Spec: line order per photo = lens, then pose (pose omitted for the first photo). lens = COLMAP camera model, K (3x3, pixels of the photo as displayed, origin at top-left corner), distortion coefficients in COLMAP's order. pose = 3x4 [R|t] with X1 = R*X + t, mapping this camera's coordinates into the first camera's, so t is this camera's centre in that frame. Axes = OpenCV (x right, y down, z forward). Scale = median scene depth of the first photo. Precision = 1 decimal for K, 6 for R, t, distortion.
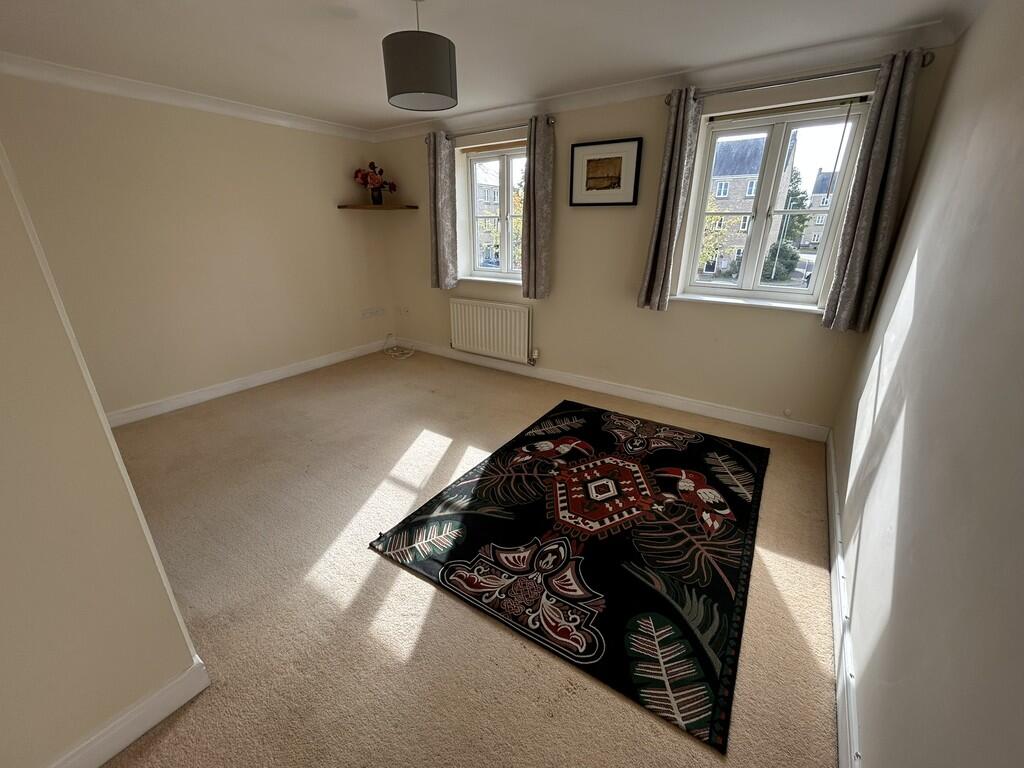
lens RADIAL K [[408.9, 0, 512.0], [0, 408.9, 384.0], [0, 0, 1]] dist [-0.003356, -0.000036]
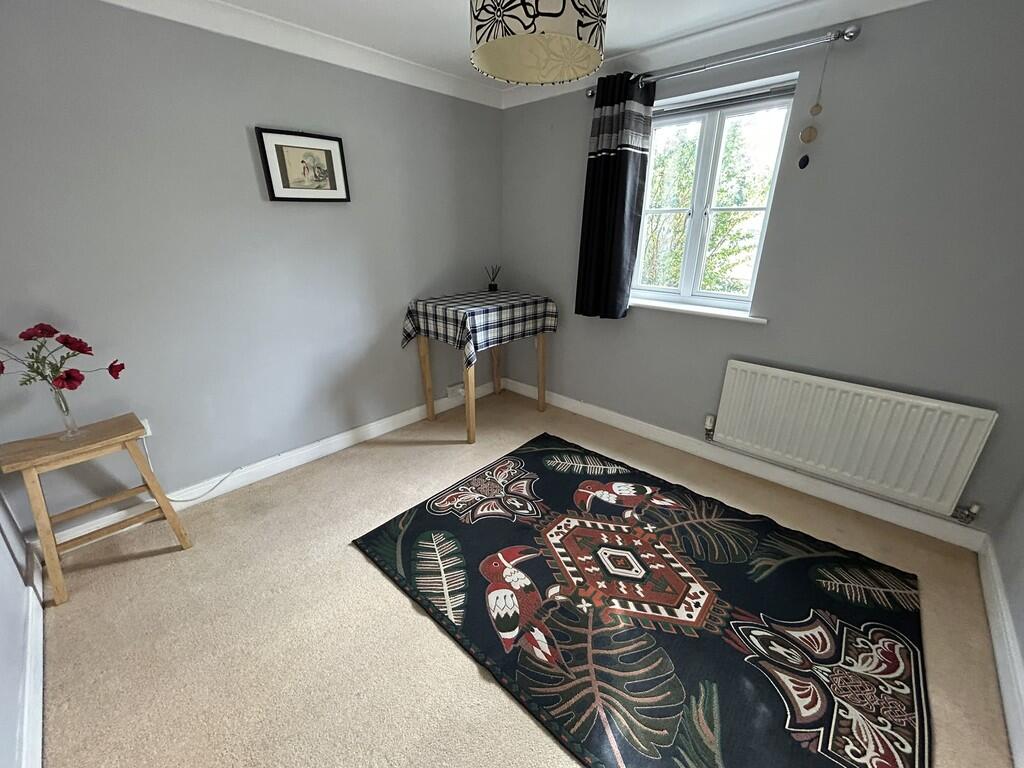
lens RADIAL K [[414.9, 0, 512.0], [0, 414.9, 384.0], [0, 0, 1]] dist [-0.000086, 0.000086]
pose [[0.150286, -0.346816, 0.925815, -0.380607], [0.349460, 0.894632, 0.278407, -0.306701], [-0.924820, 0.281695, 0.255649, 0.768904]]
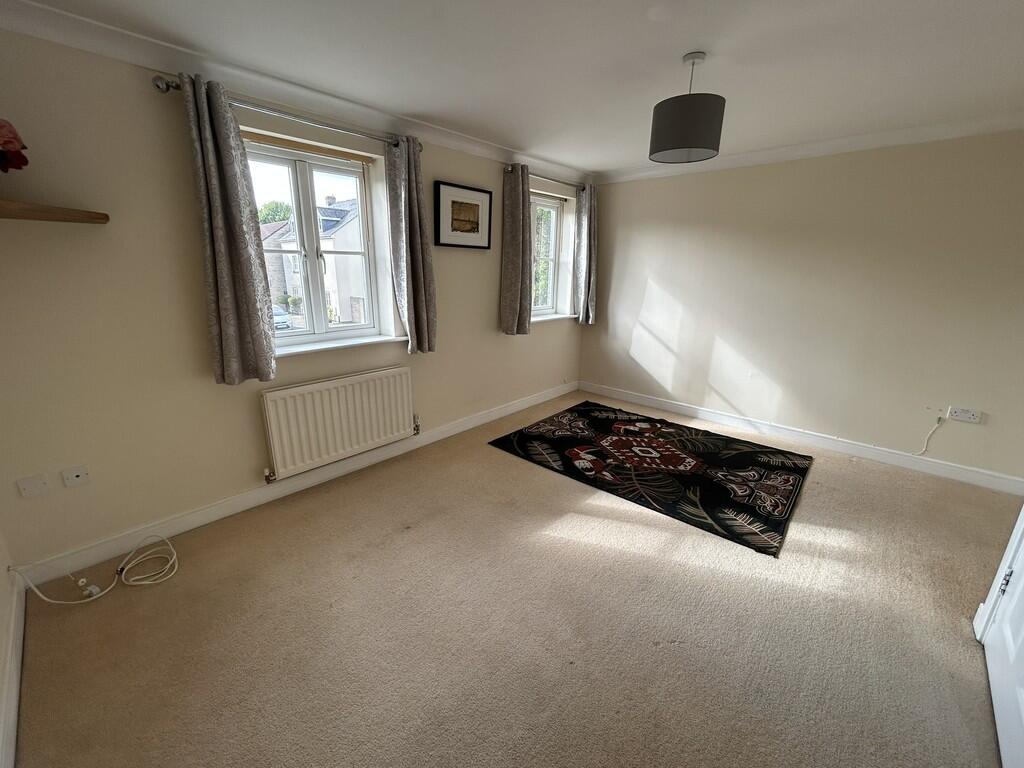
lens RADIAL K [[408.9, 0, 512.0], [0, 408.9, 384.0], [0, 0, 1]] dist [-0.003356, -0.000036]
pose [[0.147715, -0.268888, 0.951777, -0.959038], [0.347176, 0.915193, 0.204672, -0.343573], [-0.926093, 0.300201, 0.228540, 0.892326]]
